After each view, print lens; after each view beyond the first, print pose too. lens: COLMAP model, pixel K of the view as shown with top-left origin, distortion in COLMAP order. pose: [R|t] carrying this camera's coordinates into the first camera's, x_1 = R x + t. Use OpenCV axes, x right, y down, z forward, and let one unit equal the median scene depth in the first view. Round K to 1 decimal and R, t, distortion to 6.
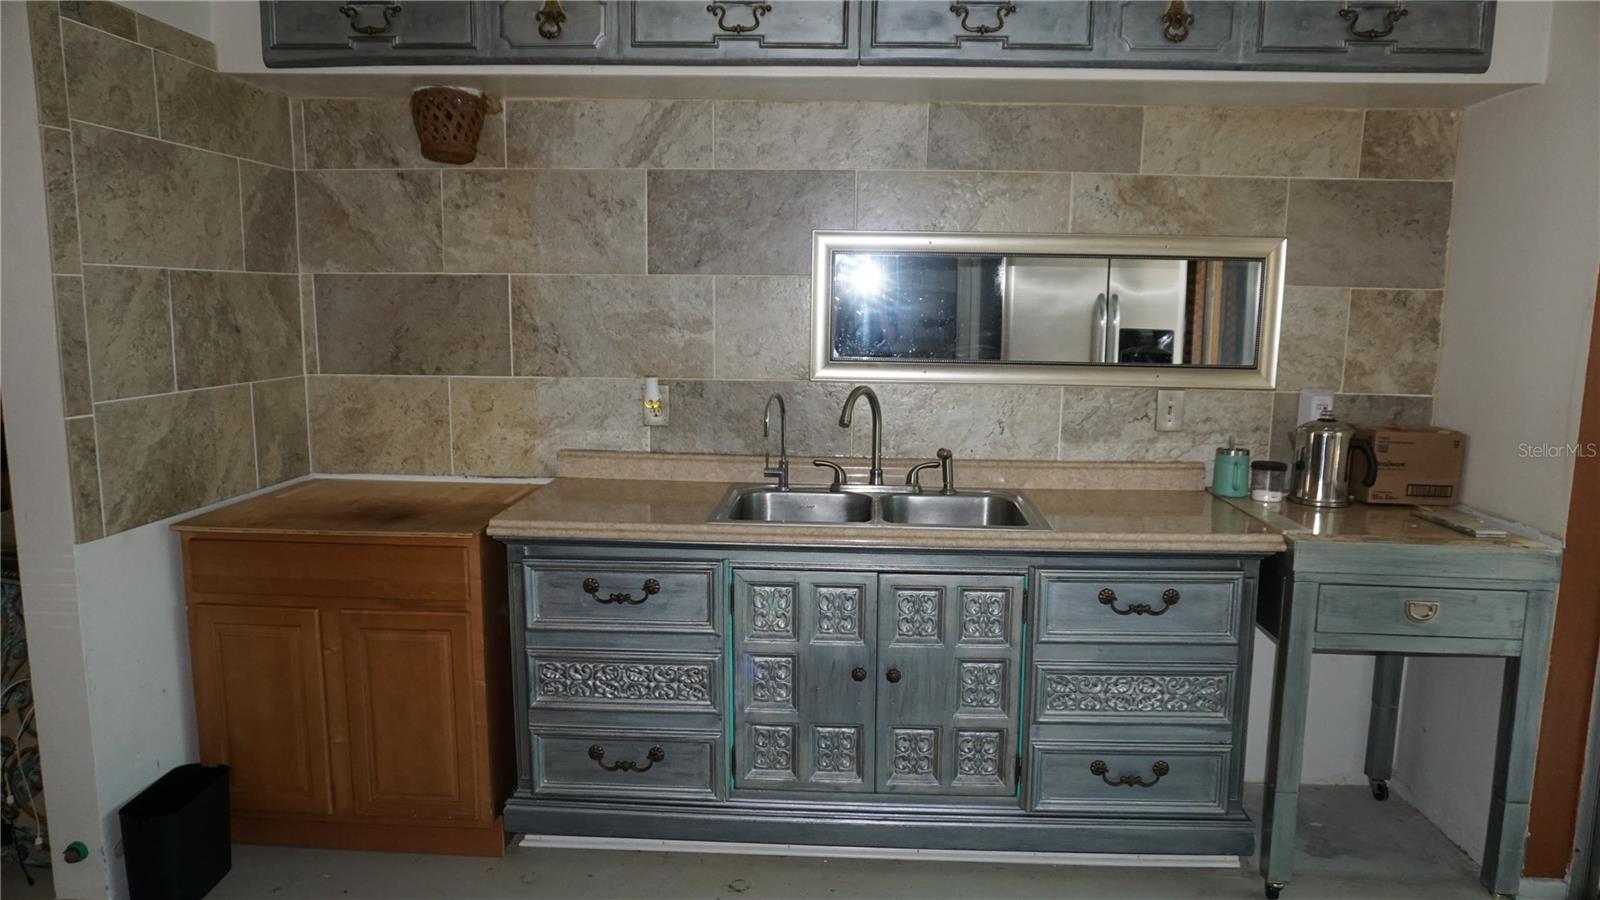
lens RADIAL K [[1065.9, 0, 800.3], [0, 1065.9, 466.7], [0, 0, 1]] dist [-0.055568, 0.034815]
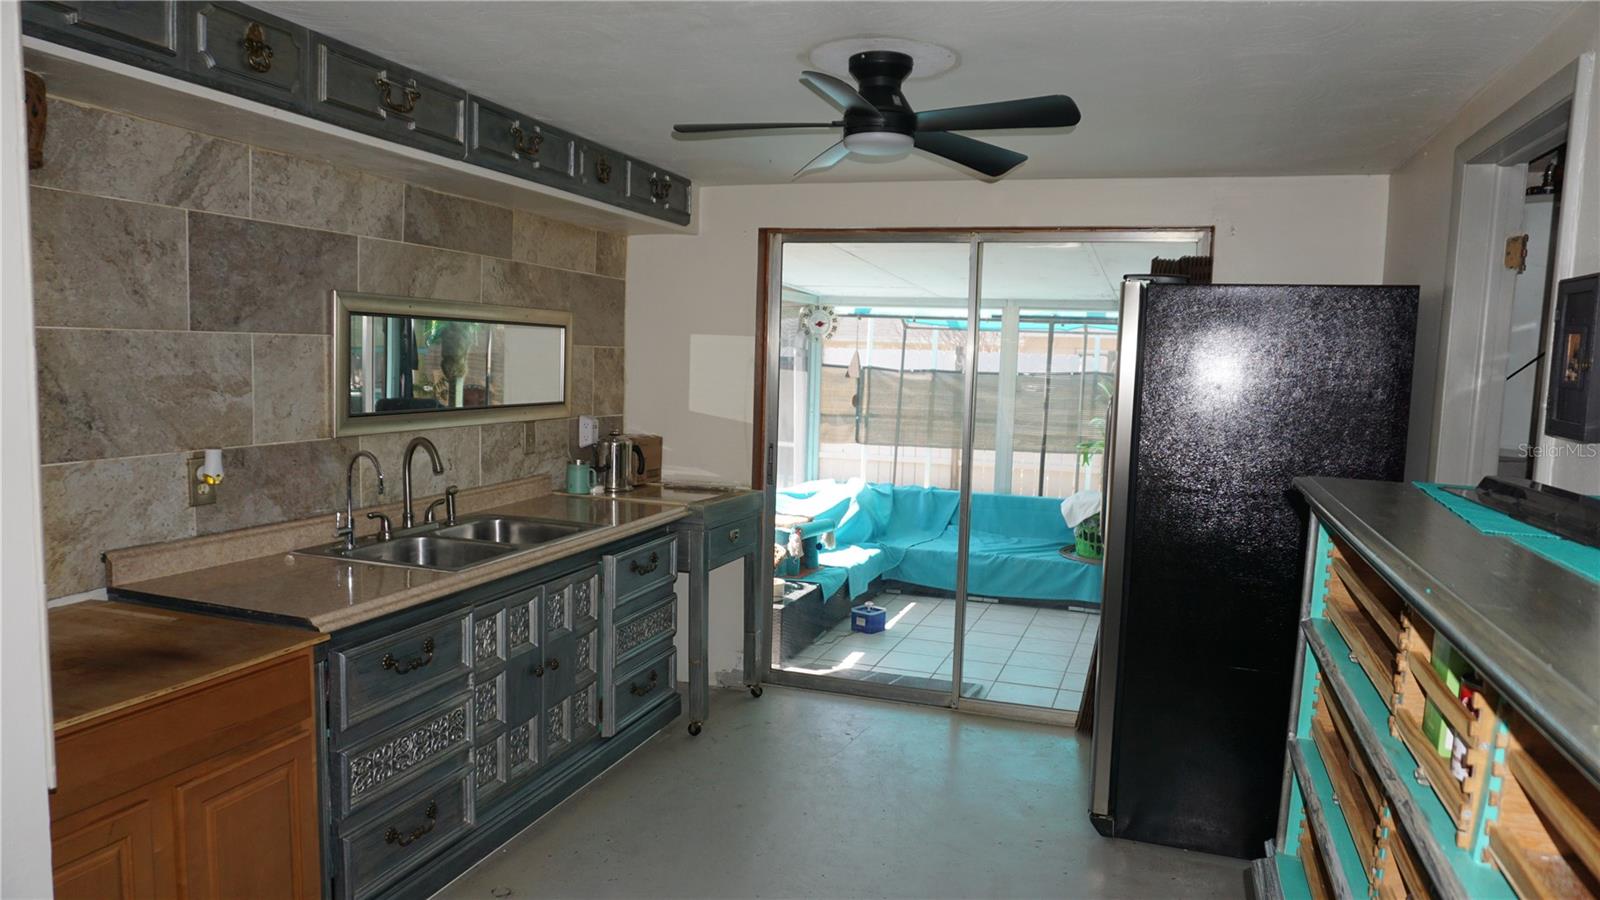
lens RADIAL K [[1065.9, 0, 800.3], [0, 1065.9, 466.7], [0, 0, 1]] dist [-0.055568, 0.034815]
pose [[0.271406, -0.106059, 0.956603, -0.850985], [0.123237, 0.989558, 0.074748, -0.076064], [-0.954543, 0.097602, 0.281643, 0.305048]]
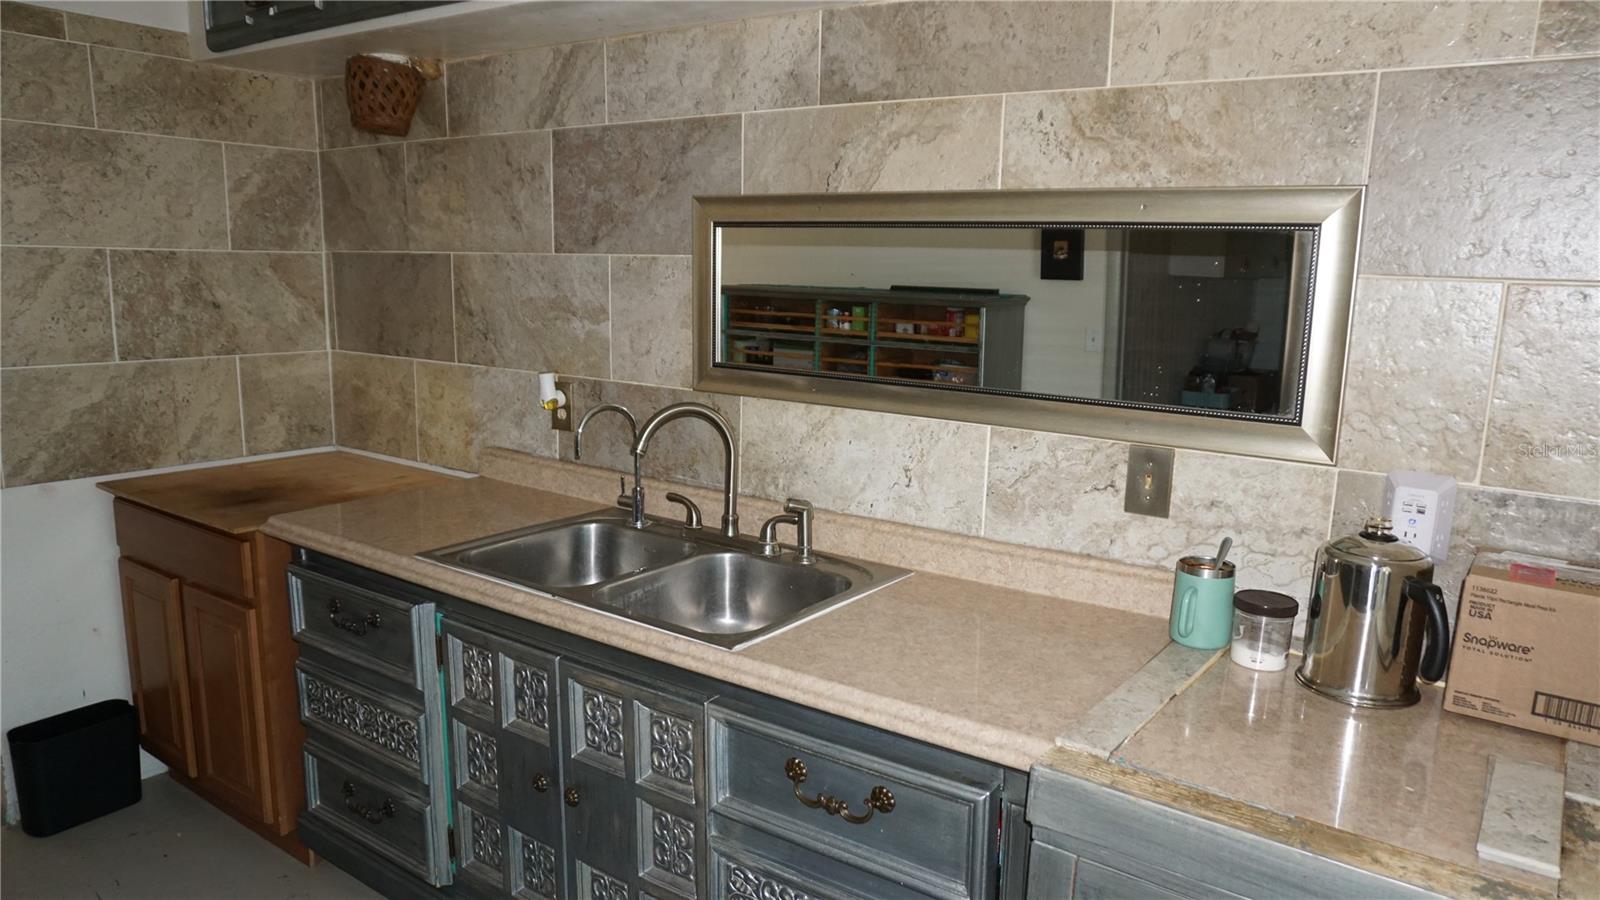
lens RADIAL K [[1065.9, 0, 800.3], [0, 1065.9, 466.7], [0, 0, 1]] dist [-0.055568, 0.034815]
pose [[0.841954, 0.107689, -0.528694, 0.504430], [-0.096154, 0.994141, 0.049369, -0.072594], [0.530913, 0.009270, 0.847376, 0.389560]]
